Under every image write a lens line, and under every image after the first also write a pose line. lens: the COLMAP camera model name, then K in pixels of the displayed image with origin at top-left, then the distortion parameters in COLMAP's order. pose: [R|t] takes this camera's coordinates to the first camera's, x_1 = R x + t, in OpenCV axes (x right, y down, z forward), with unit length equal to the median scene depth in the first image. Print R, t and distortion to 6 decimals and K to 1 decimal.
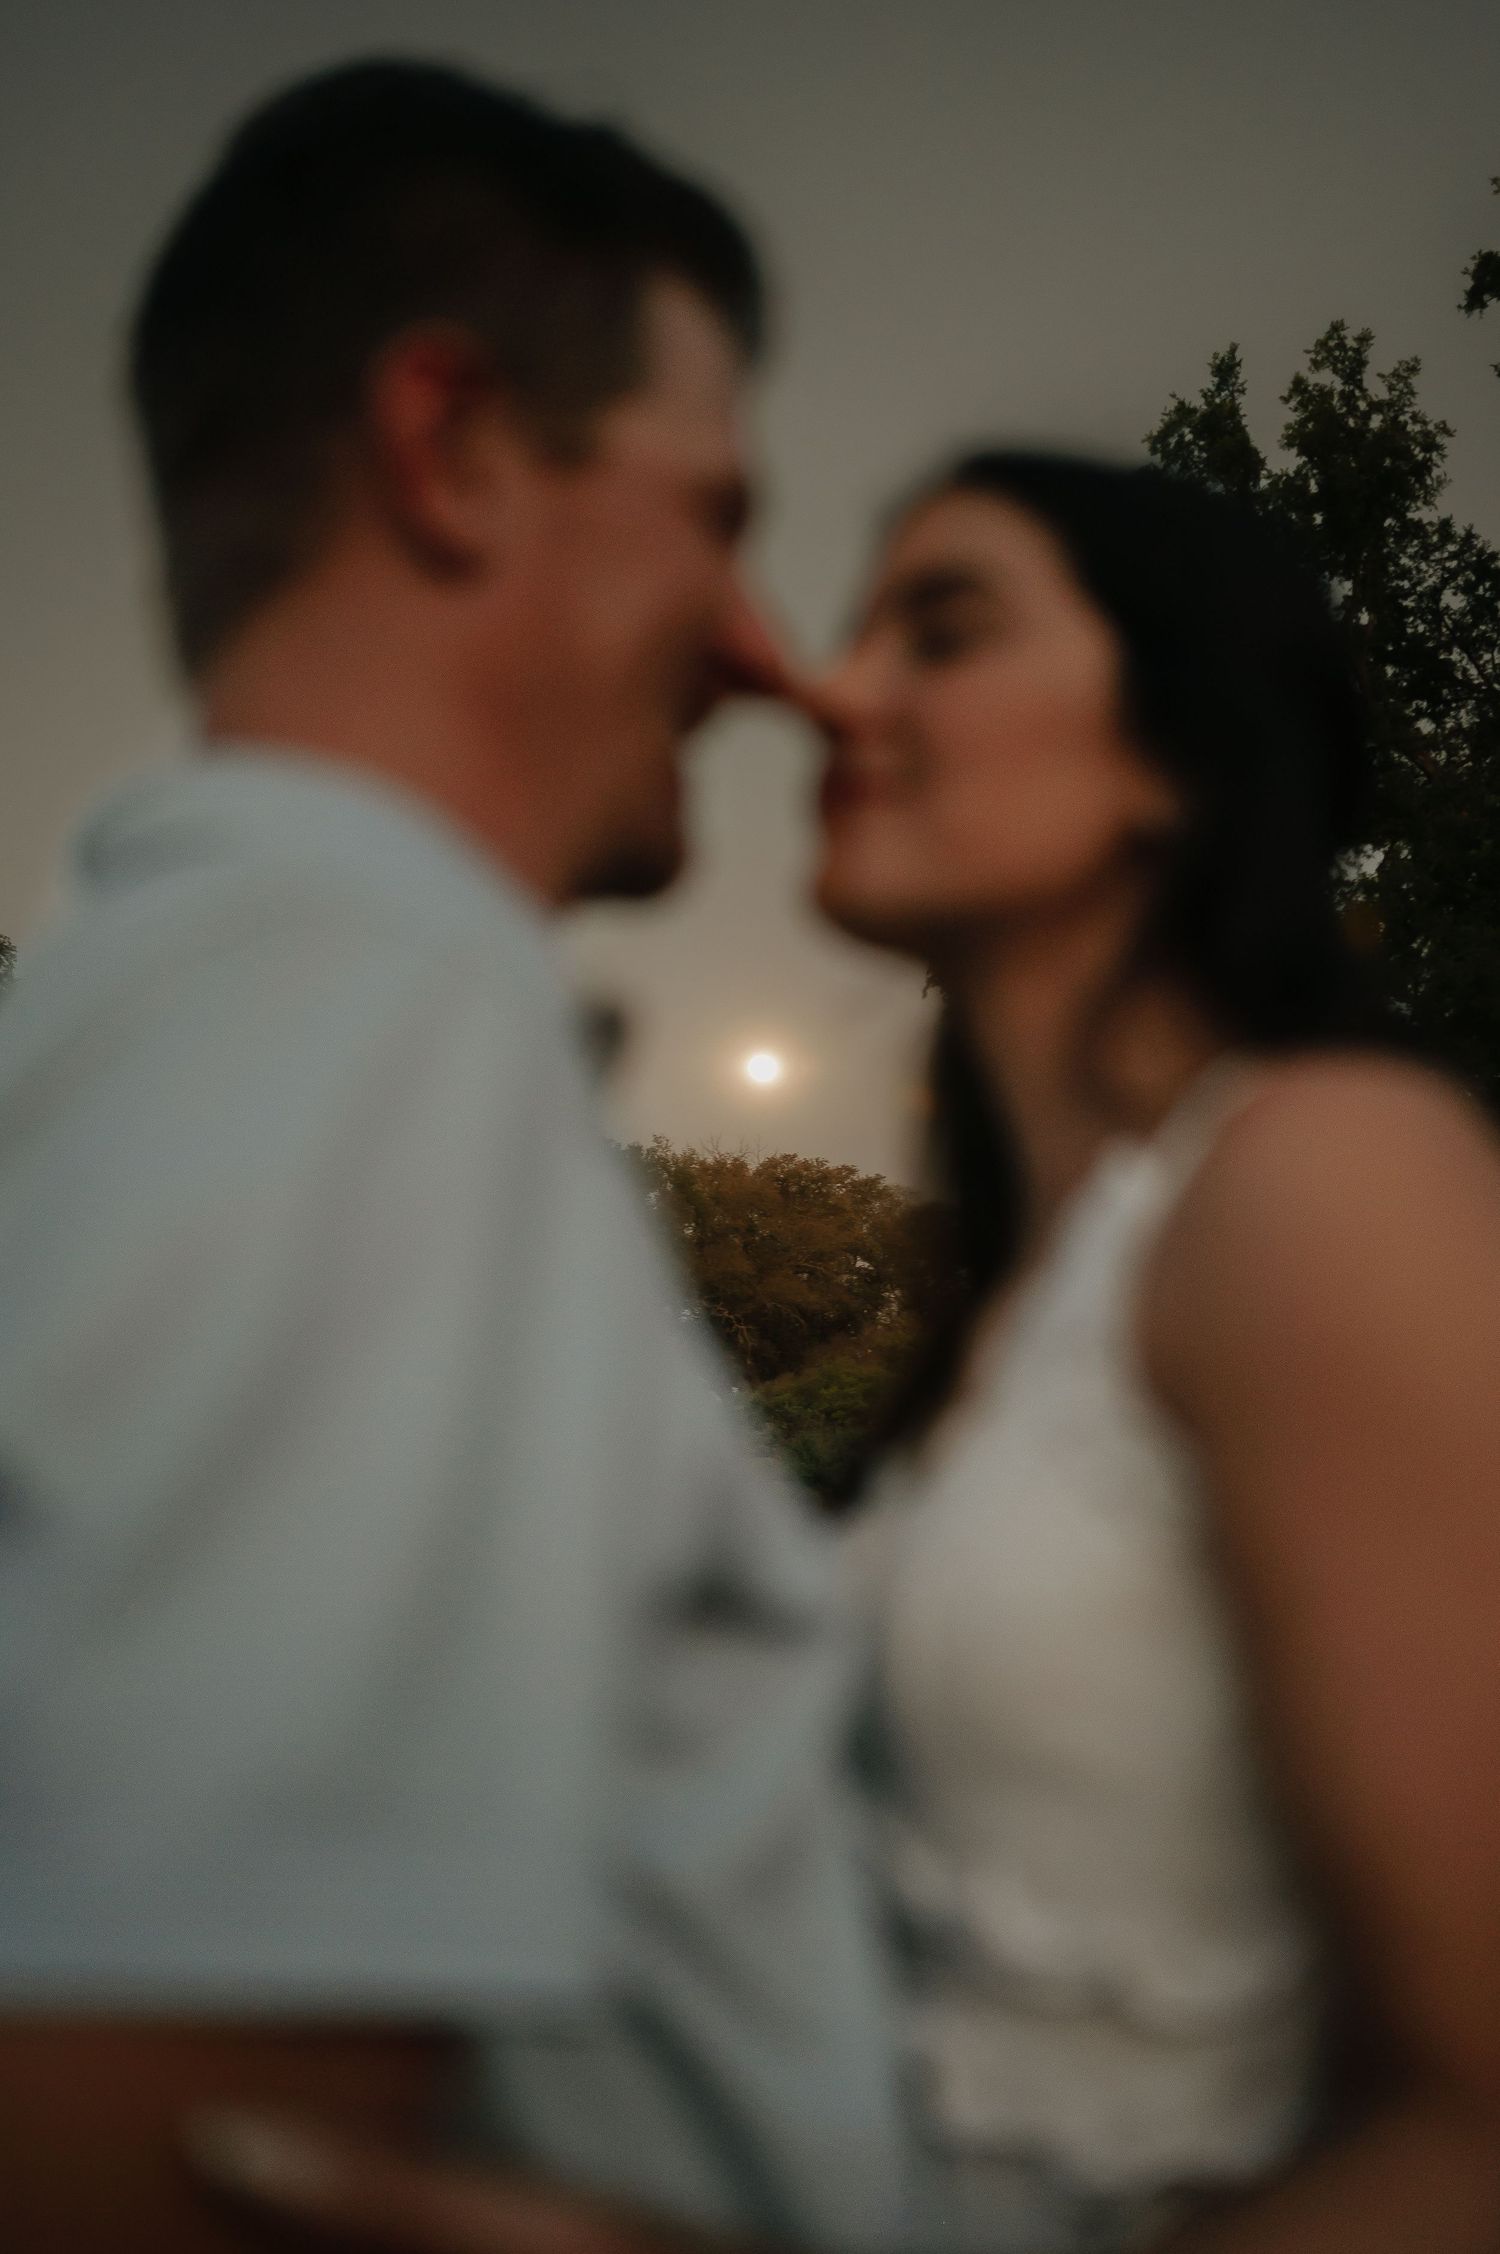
lens RADIAL K [[2384.9, 0, 758.6], [0, 2384.9, 1131.8], [0, 0, 1]] dist [0.020350, 0.000000]
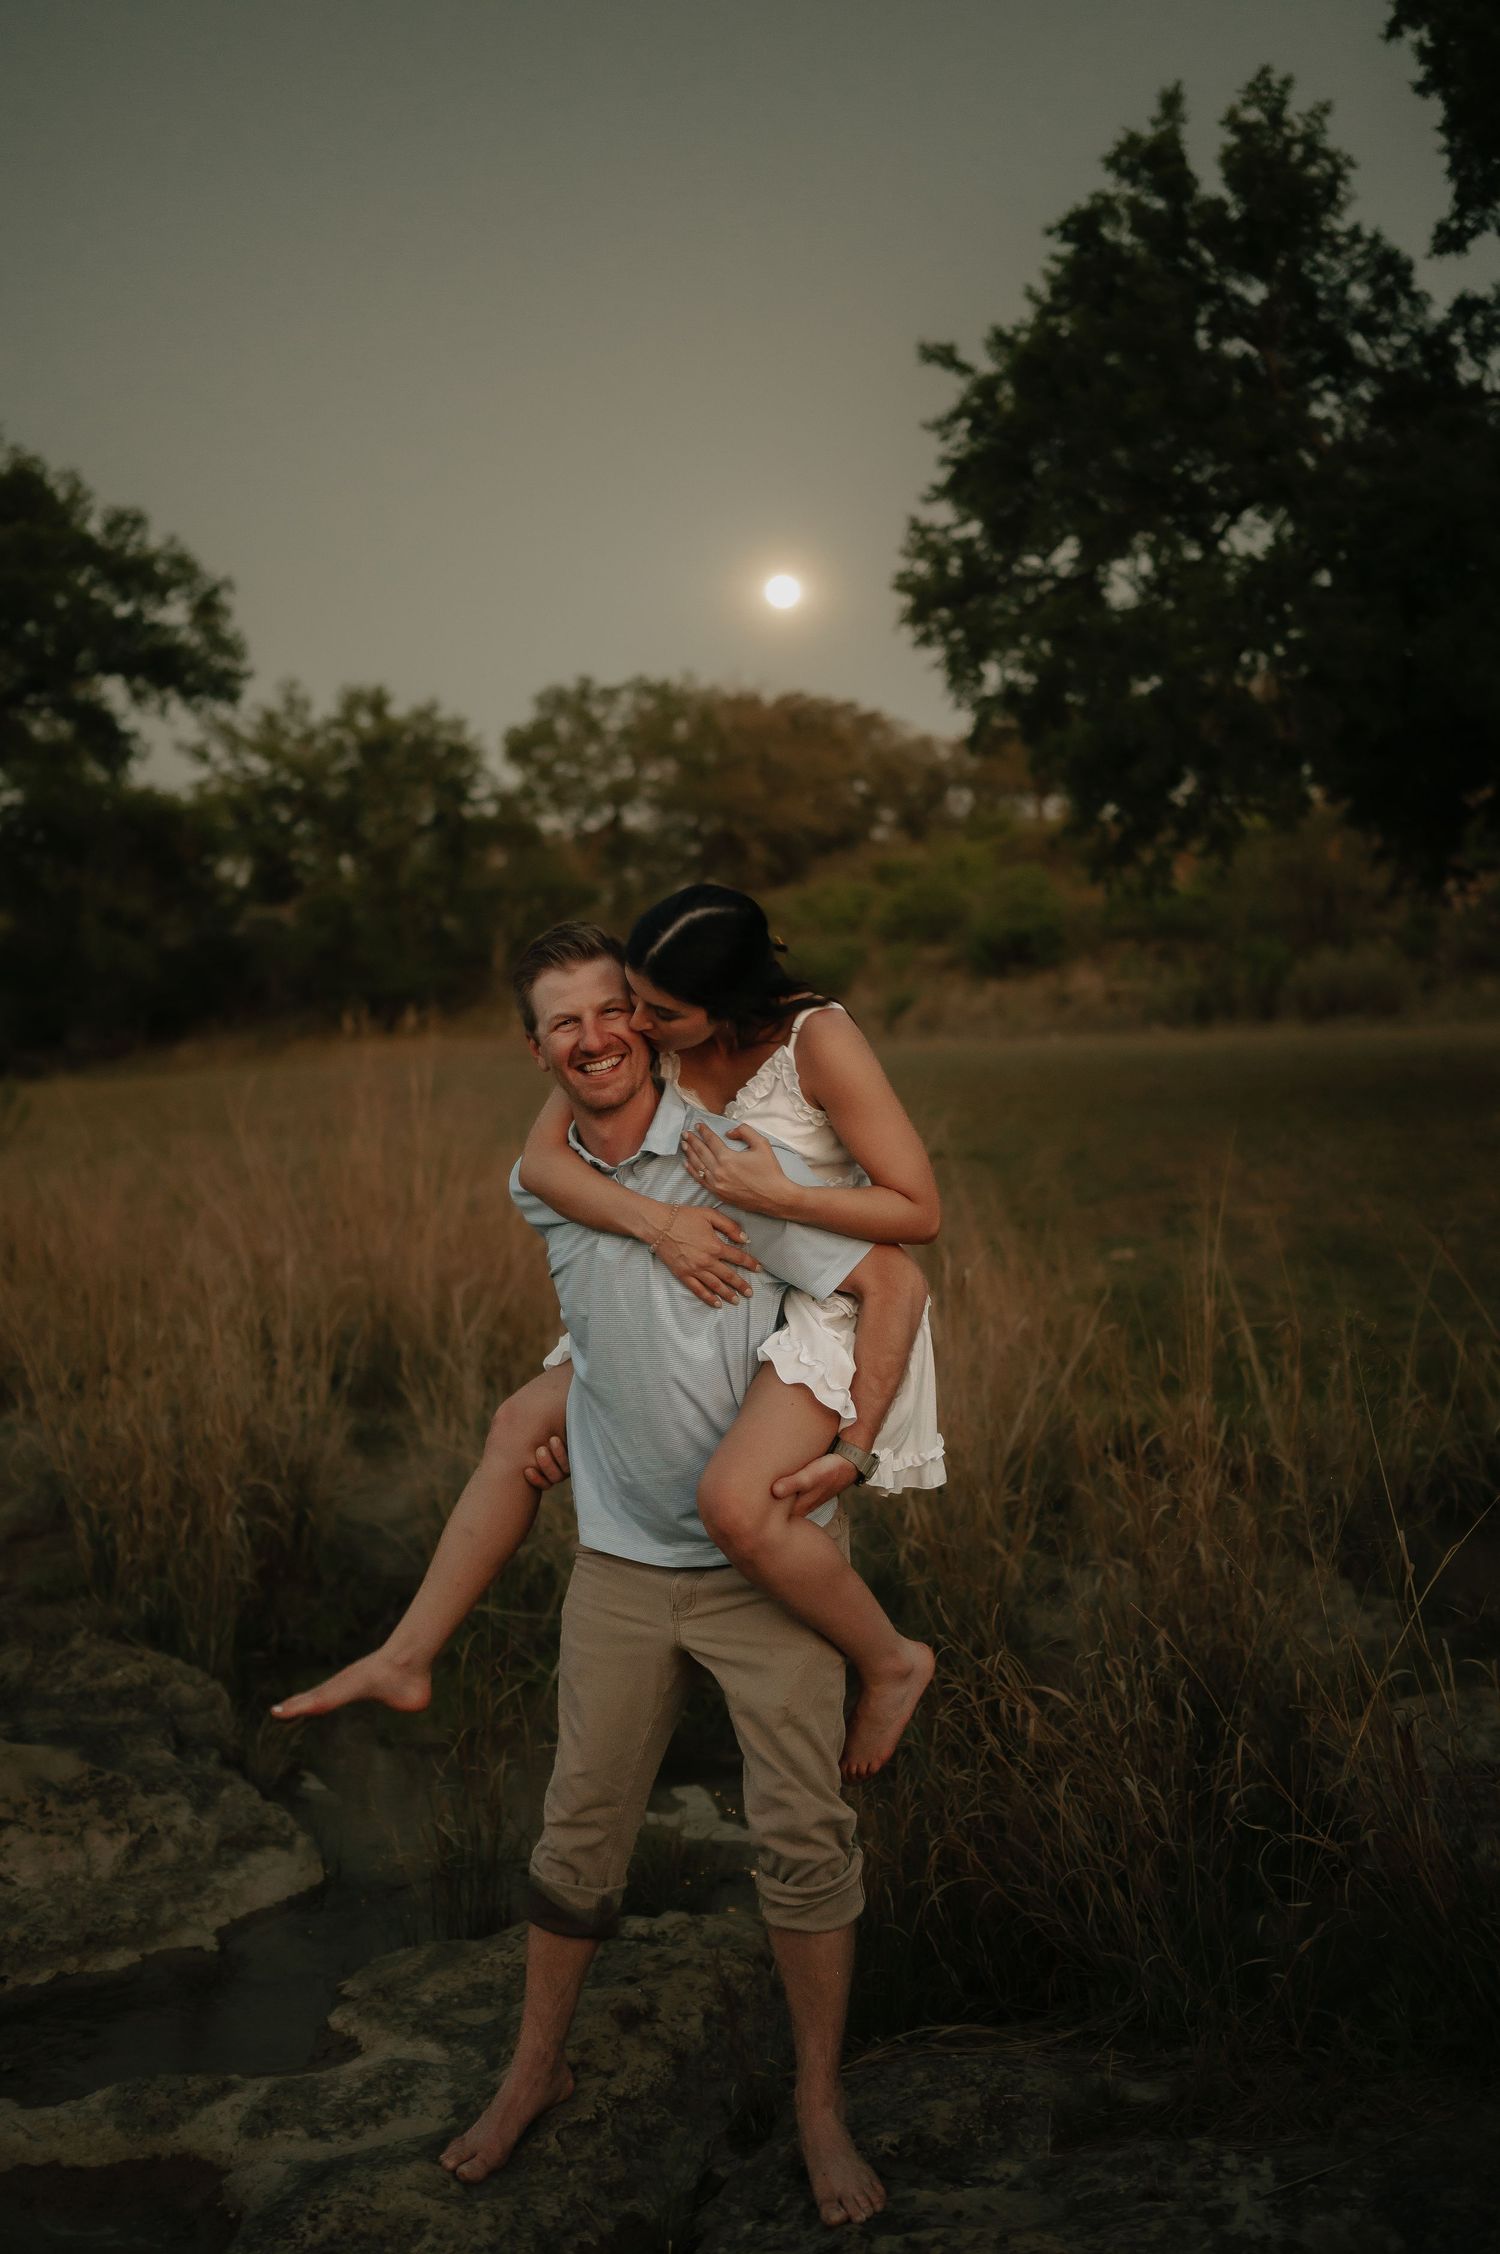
lens RADIAL K [[2100.3, 0, 752.5], [0, 2100.3, 1140.4], [0, 0, 1]] dist [-0.013775, 0.000000]
pose [[0.999502, 0.031198, -0.004741, 0.006683], [-0.029316, 0.973602, 0.226362, -0.039186], [0.011678, -0.226110, 0.974032, -0.118897]]
